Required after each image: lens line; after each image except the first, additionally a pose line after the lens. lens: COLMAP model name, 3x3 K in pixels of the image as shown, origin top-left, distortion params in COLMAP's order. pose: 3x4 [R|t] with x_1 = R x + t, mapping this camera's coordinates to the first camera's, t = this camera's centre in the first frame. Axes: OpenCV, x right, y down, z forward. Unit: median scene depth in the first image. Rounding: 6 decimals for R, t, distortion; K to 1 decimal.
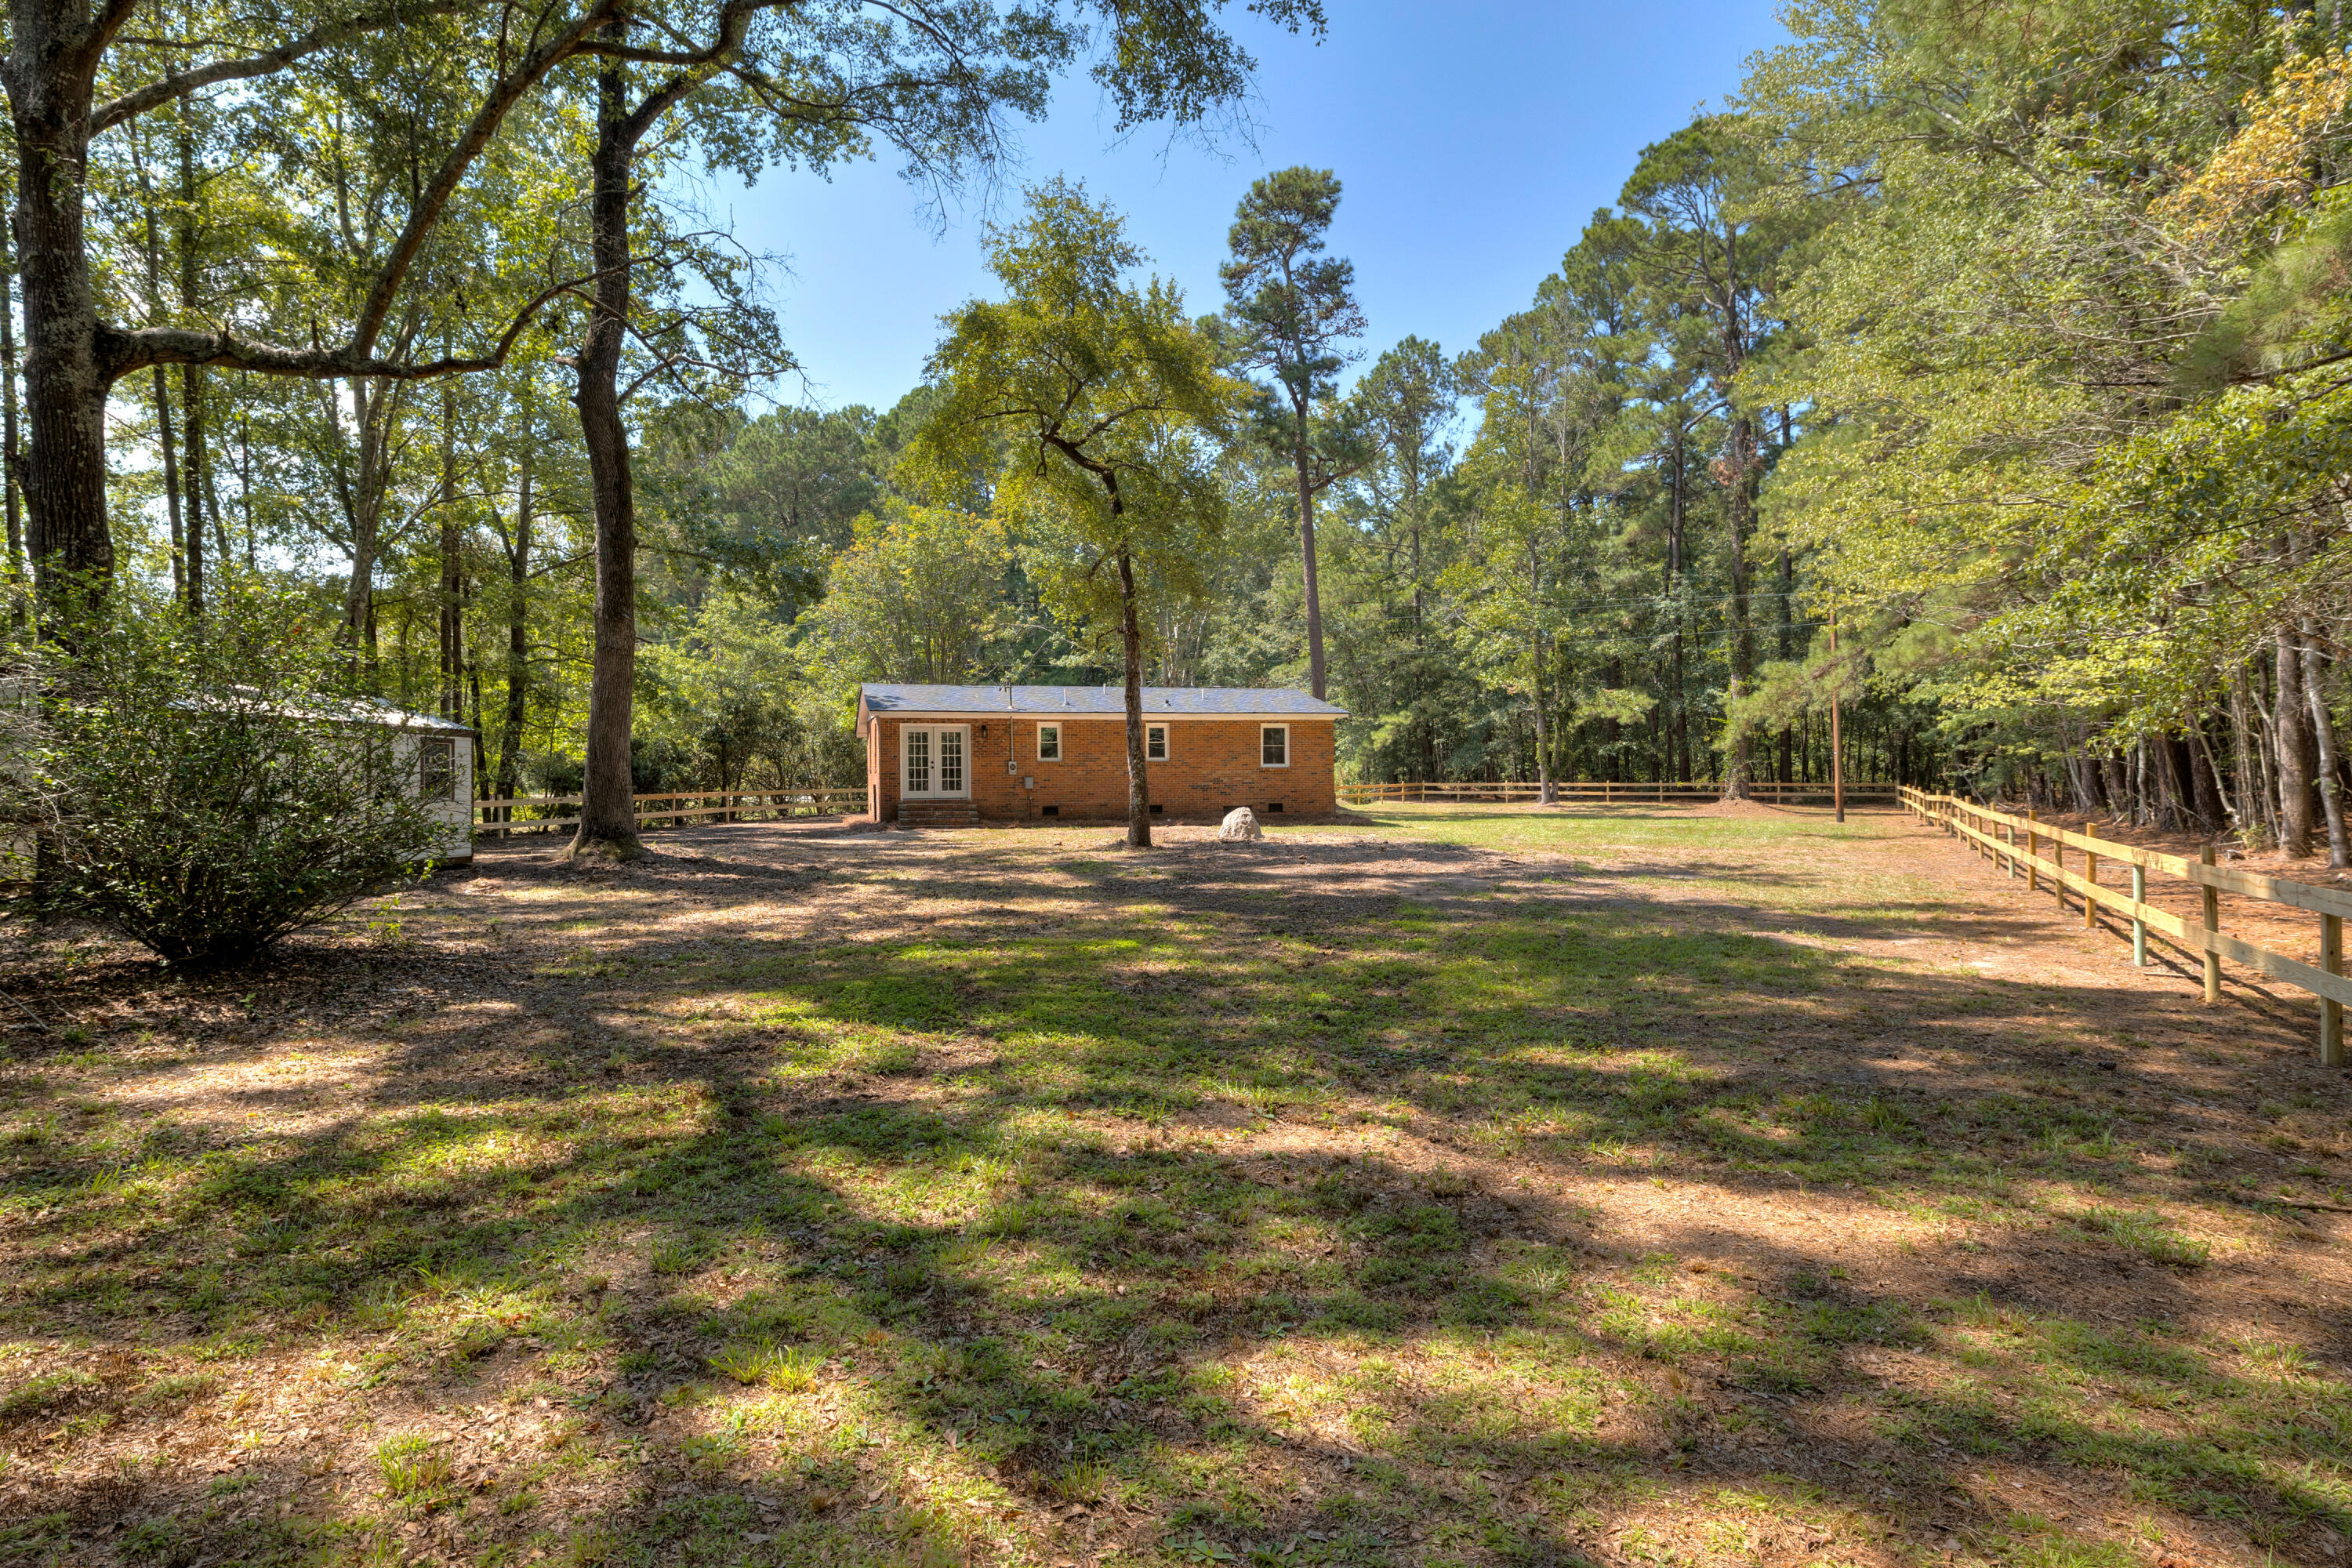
lens RADIAL K [[1271.9, 0, 1183.2], [0, 1271.9, 783.7], [0, 0, 1]] dist [0.000681, 0.000001]
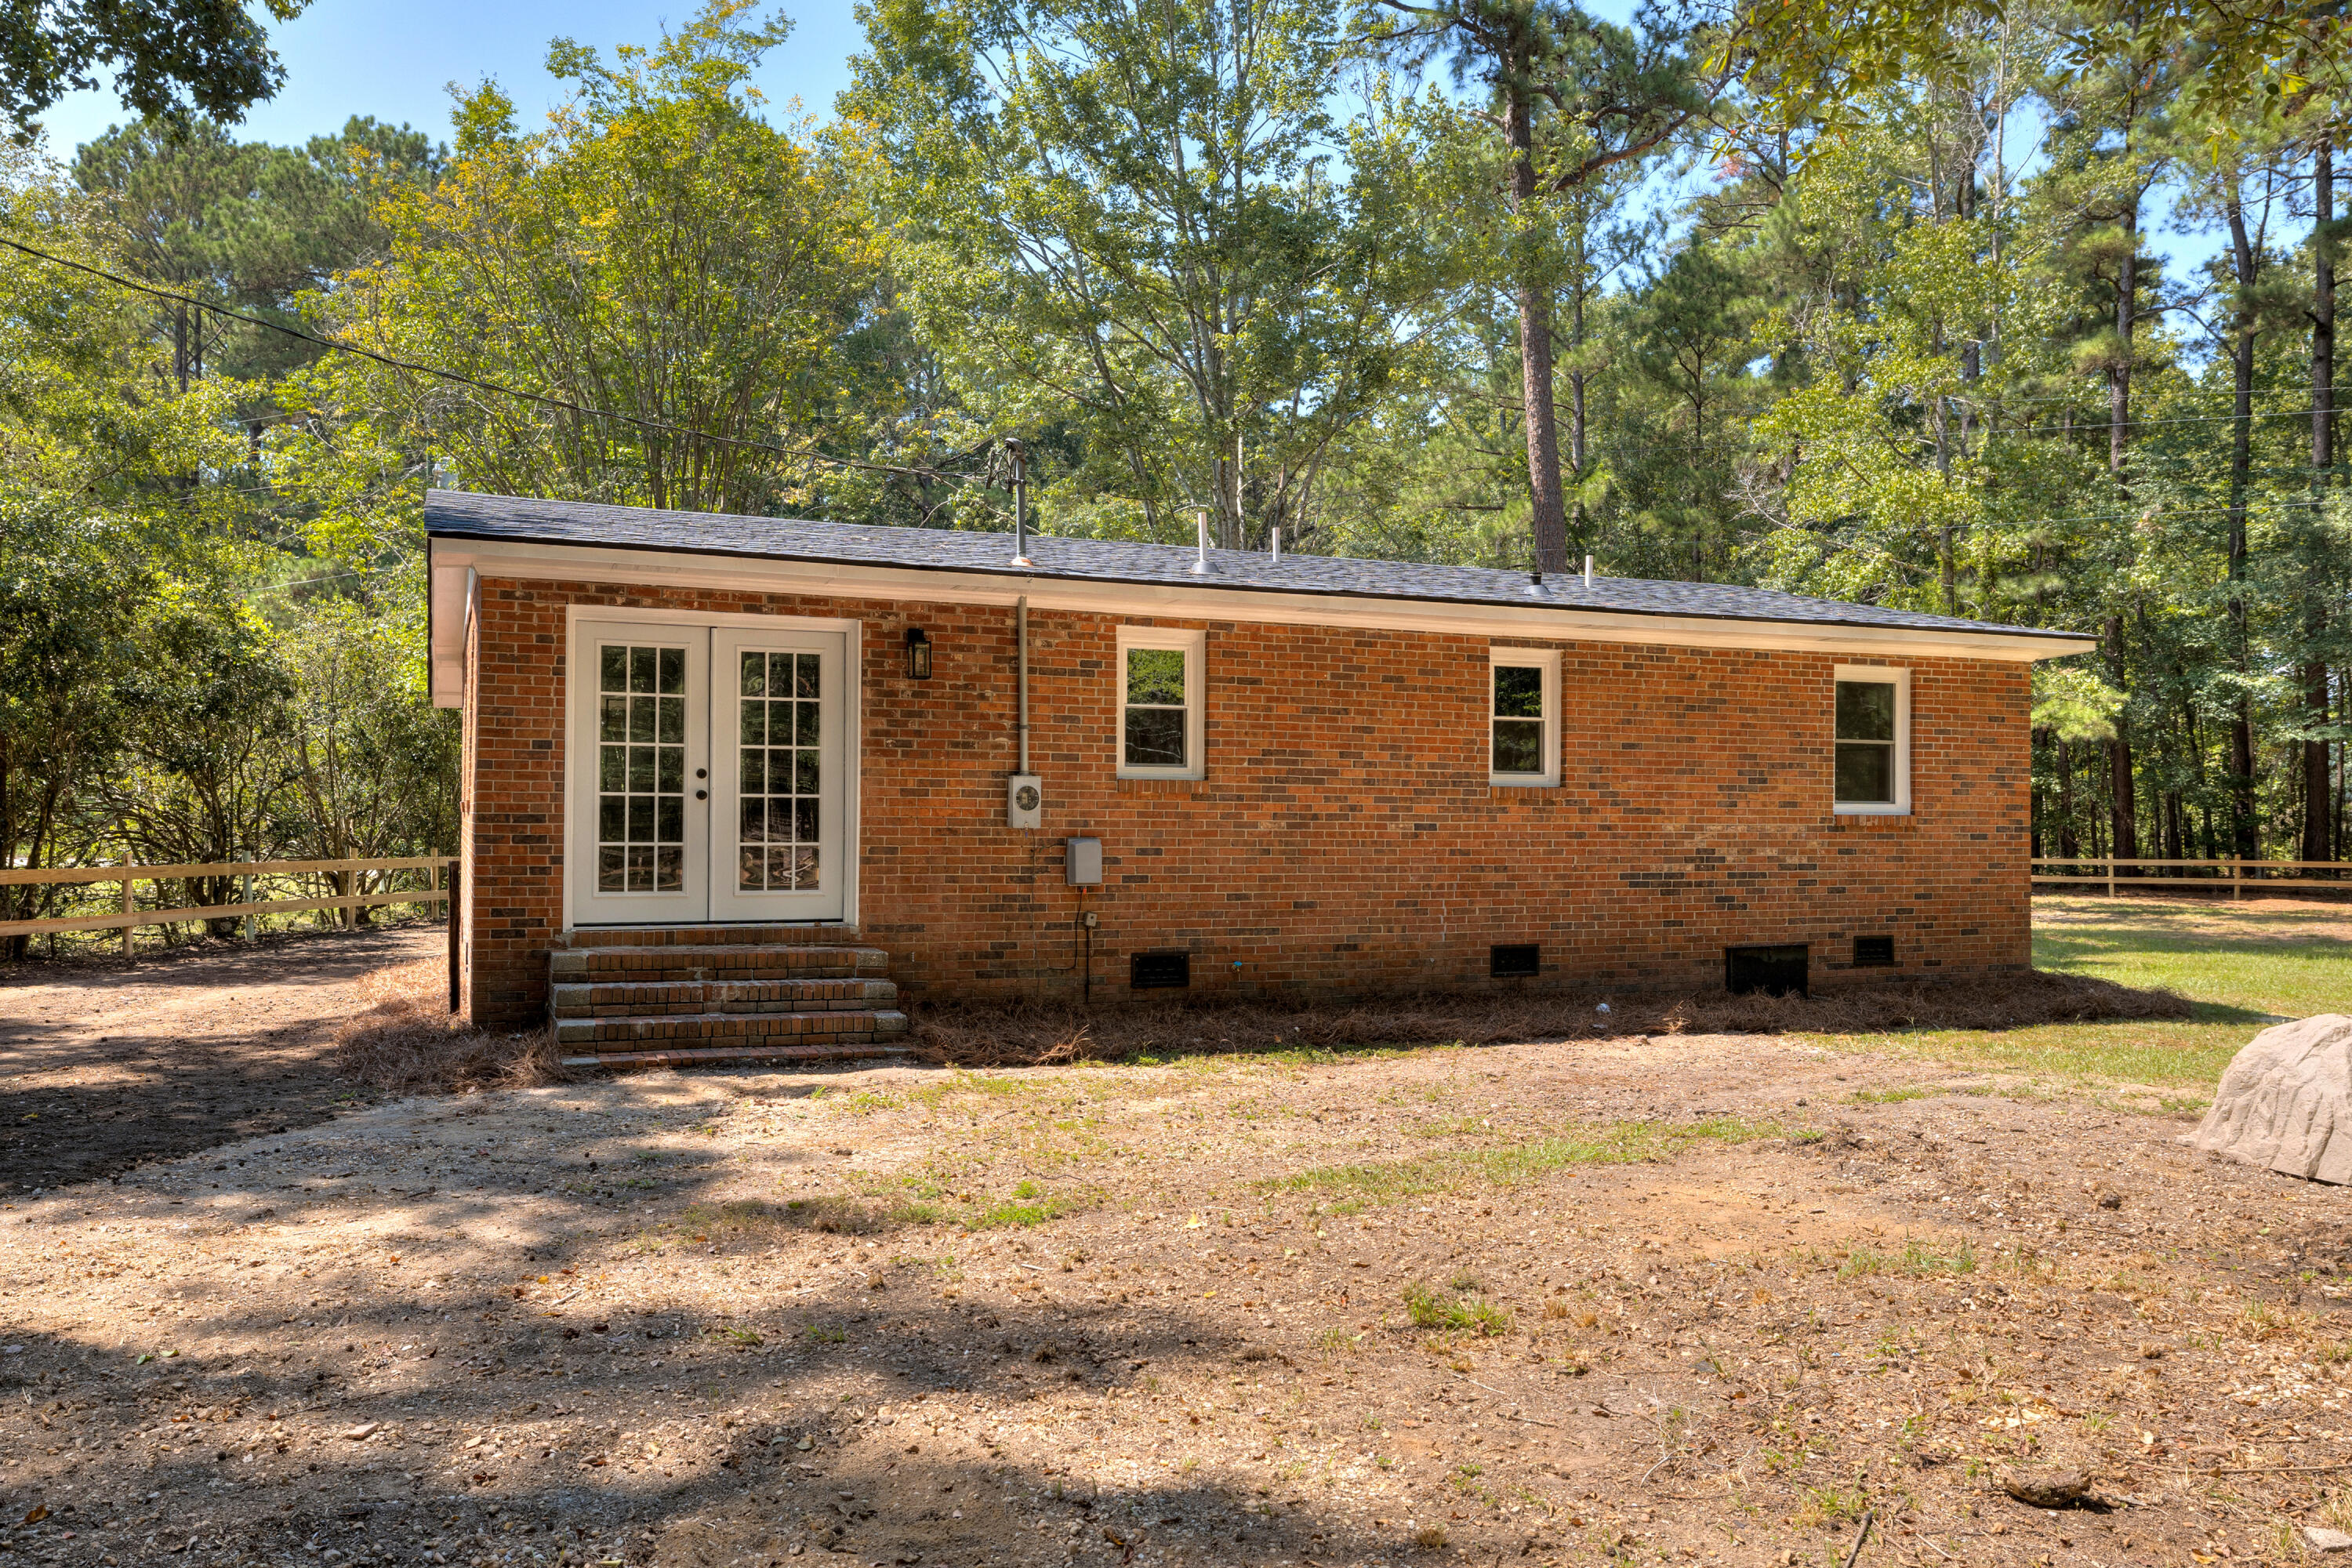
lens RADIAL K [[1756.9, 0, 1169.2], [0, 1756.9, 783.8], [0, 0, 1]] dist [0.001348, 0.000996]
pose [[0.994211, 0.016560, 0.106161, -0.141347], [-0.012915, 0.999307, -0.034922, -0.003925], [-0.106666, 0.033349, 0.993736, 0.644802]]
